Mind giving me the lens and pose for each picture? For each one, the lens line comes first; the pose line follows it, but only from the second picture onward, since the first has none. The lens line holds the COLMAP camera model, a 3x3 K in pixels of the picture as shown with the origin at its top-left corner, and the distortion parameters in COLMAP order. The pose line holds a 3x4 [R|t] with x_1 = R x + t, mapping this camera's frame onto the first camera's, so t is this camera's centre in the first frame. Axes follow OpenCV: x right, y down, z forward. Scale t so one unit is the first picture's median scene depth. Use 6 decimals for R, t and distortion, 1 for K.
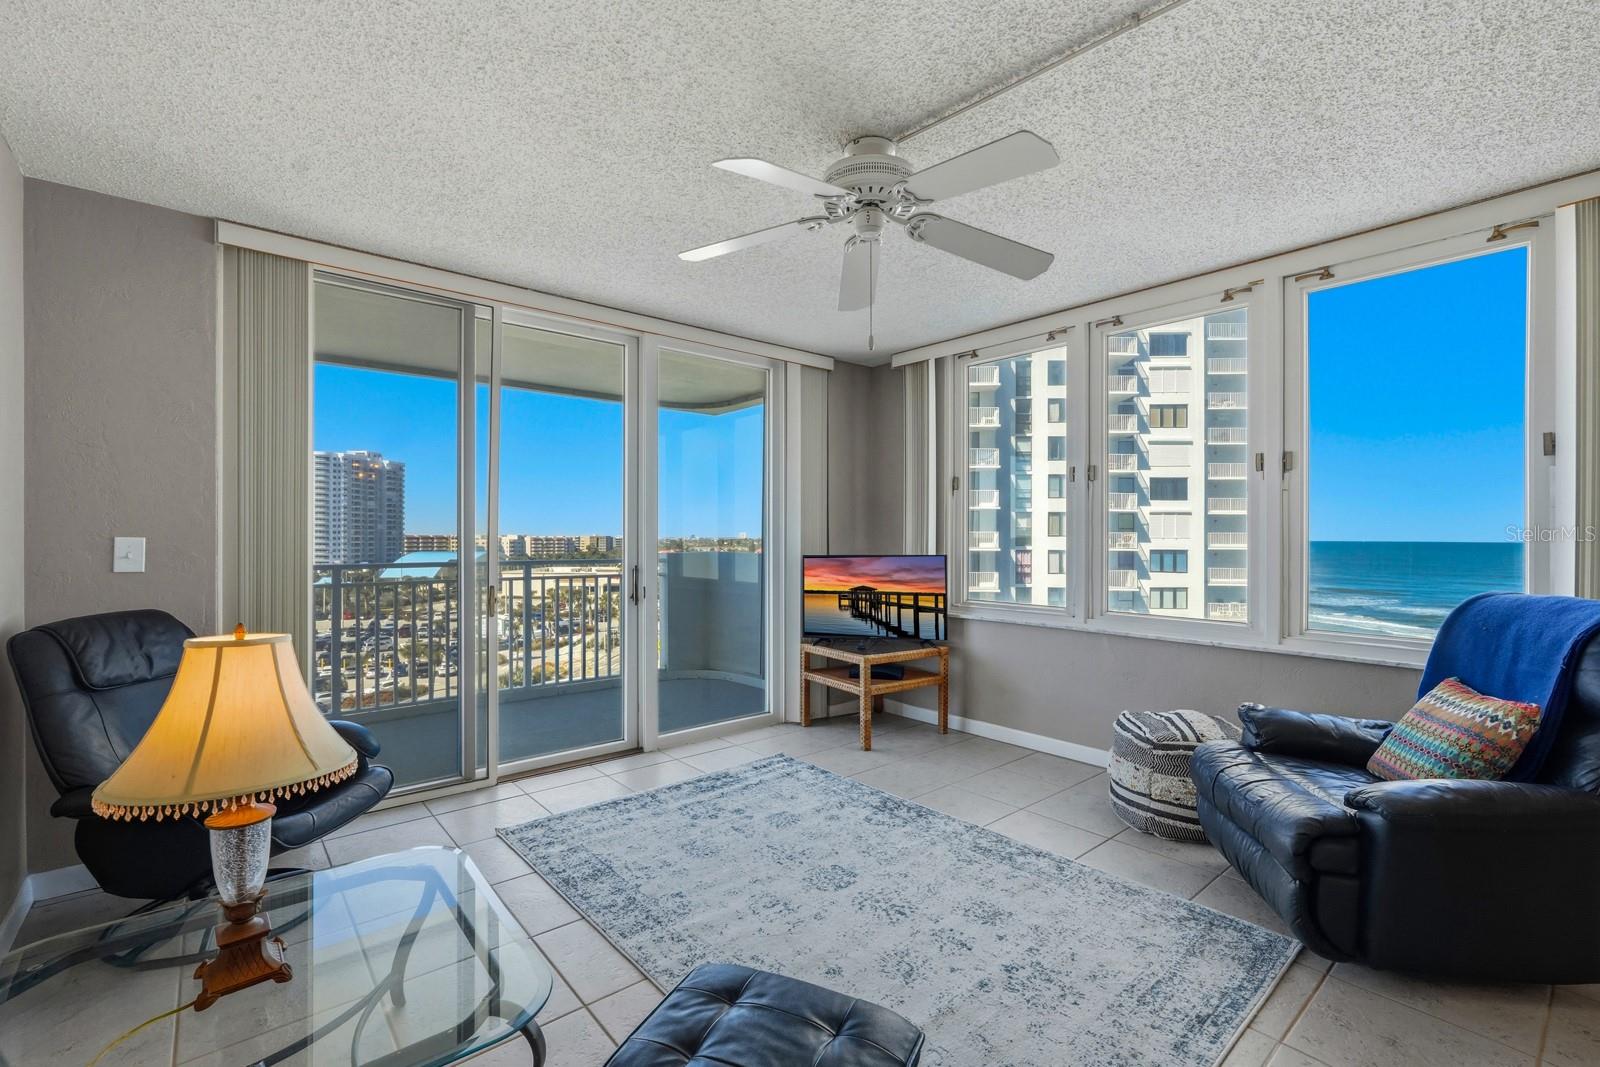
lens RADIAL K [[710.9, 0, 800.0], [0, 710.9, 533.5], [0, 0, 1]] dist [-0.002697, -0.000356]
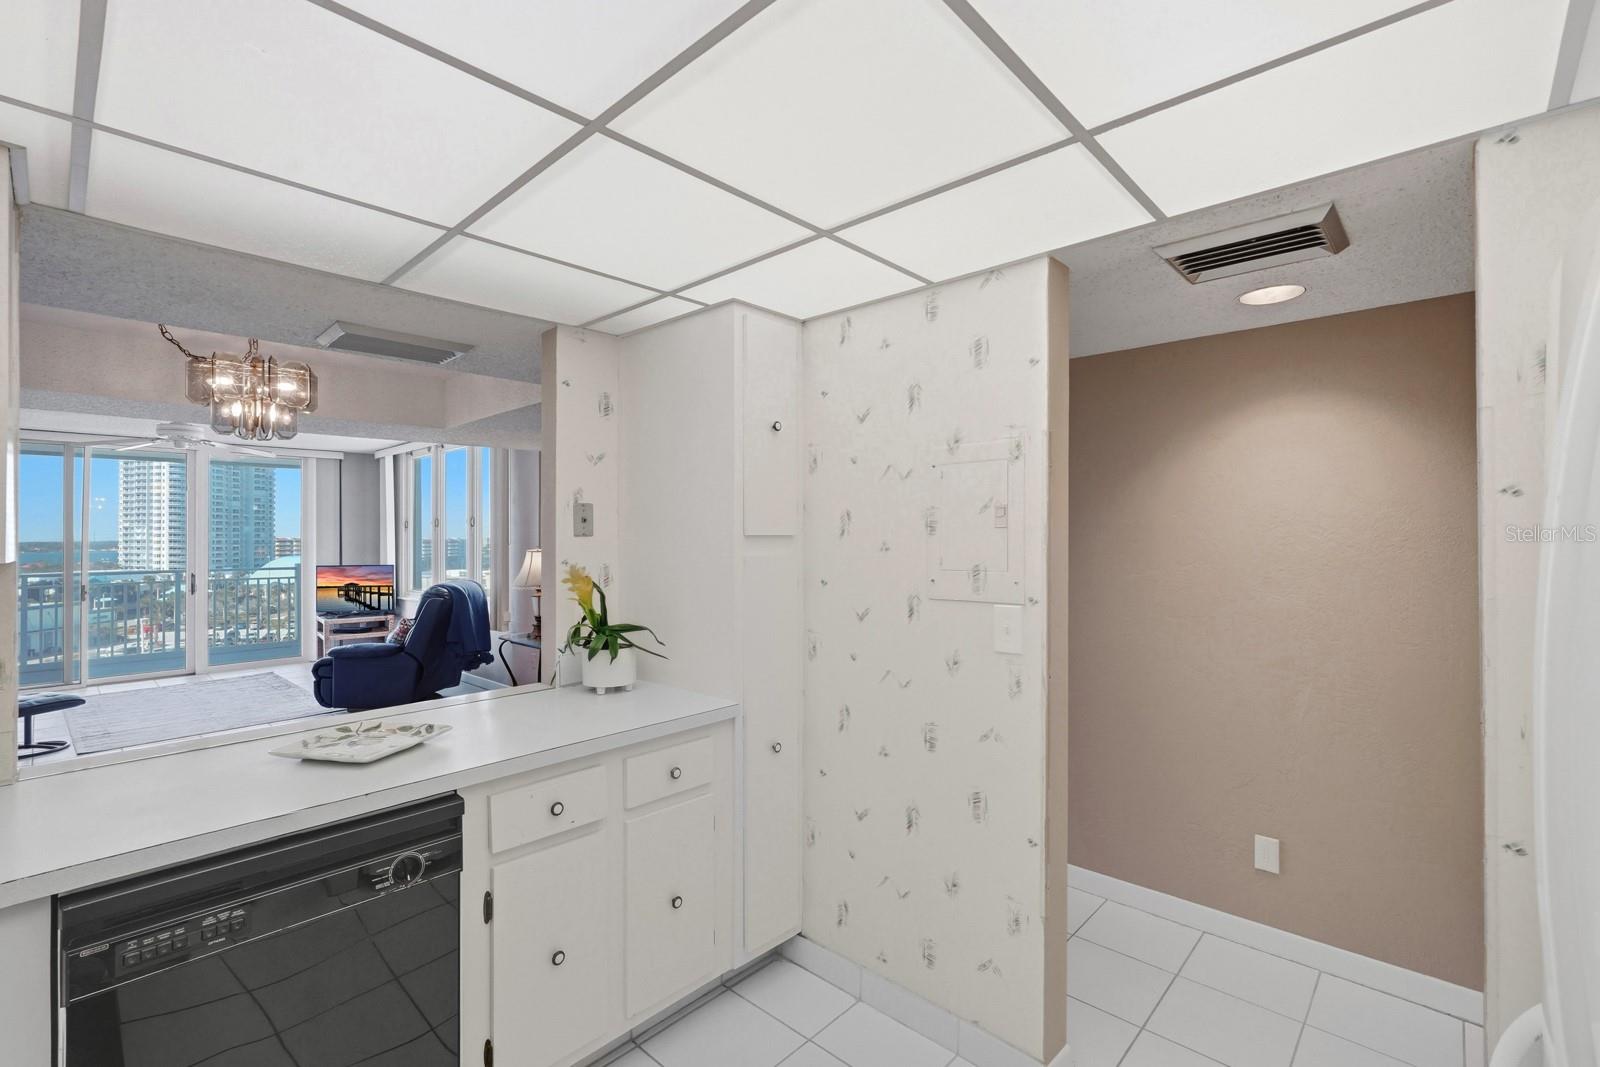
lens RADIAL K [[716.6, 0, 800.0], [0, 716.6, 533.5], [0, 0, 1]] dist [0.001637, 0.000287]
pose [[0.992791, -0.007137, 0.119643, 1.296350], [0.006953, 0.999974, 0.001959, -0.058332], [-0.119654, -0.001113, 0.992815, -1.214533]]
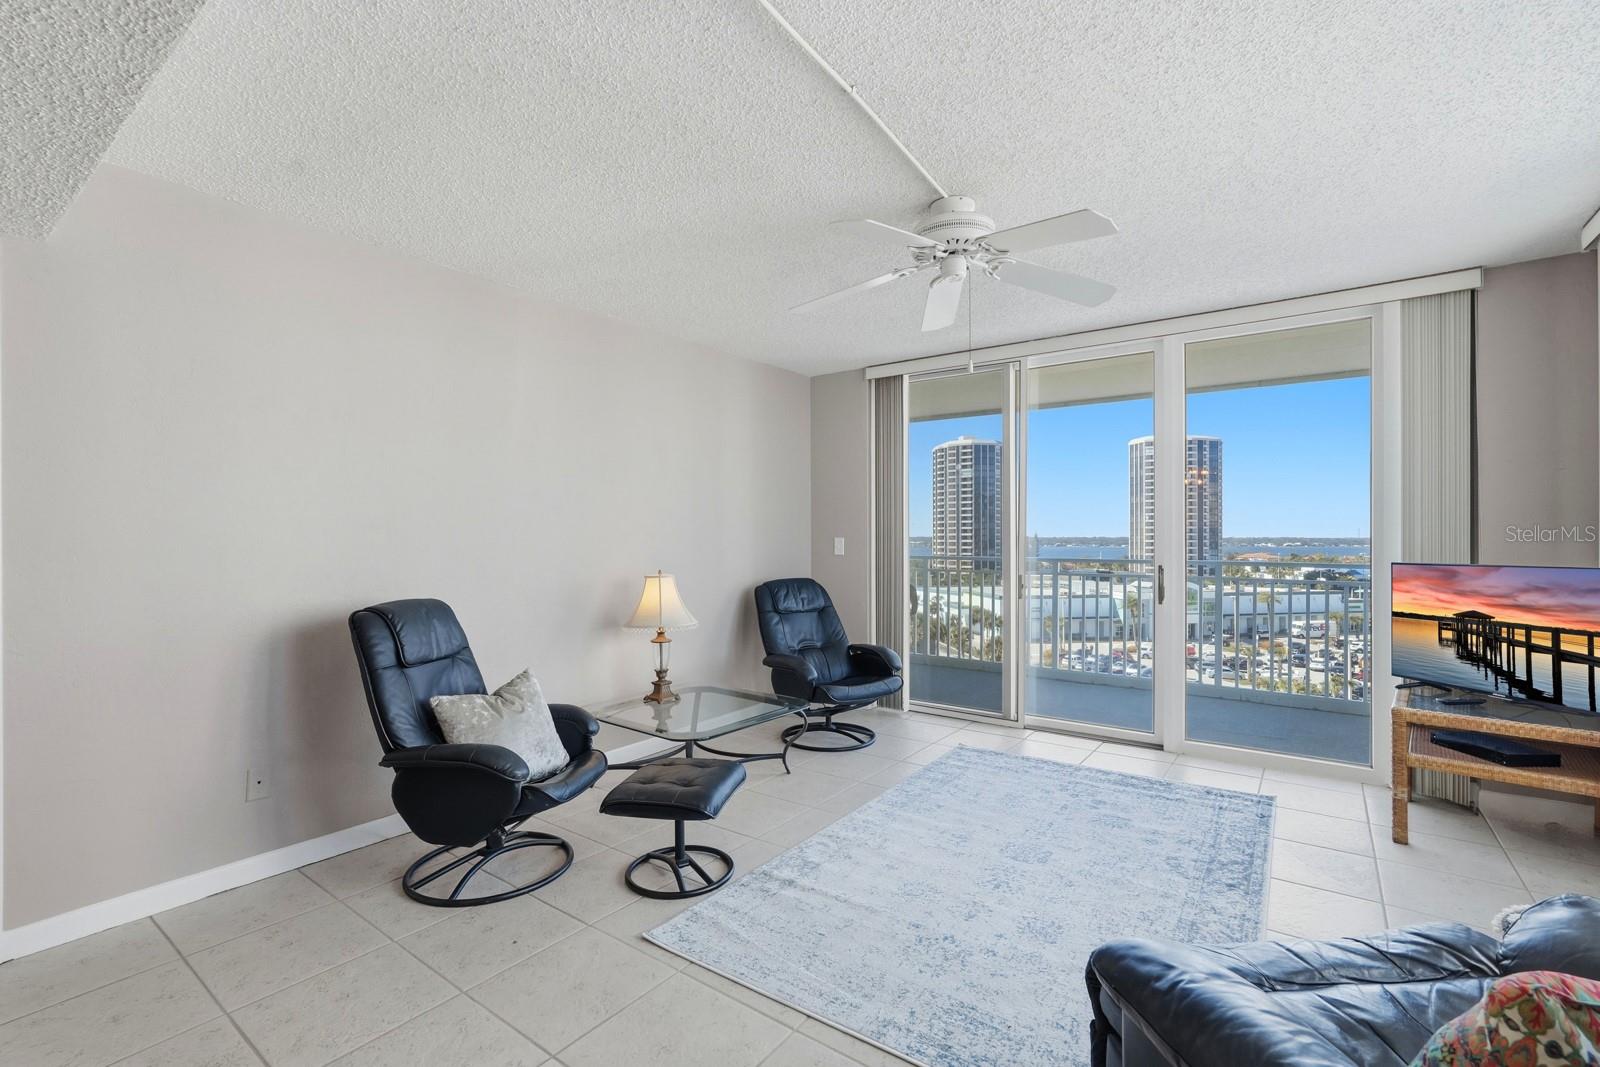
lens RADIAL K [[717.9, 0, 800.0], [0, 717.9, 533.5], [0, 0, 1]] dist [-0.001612, 0.000253]
pose [[0.220546, -0.008946, -0.975336, 0.776605], [0.006528, 0.999949, -0.007695, 0.006067], [0.975355, -0.004670, 0.220593, 0.324417]]
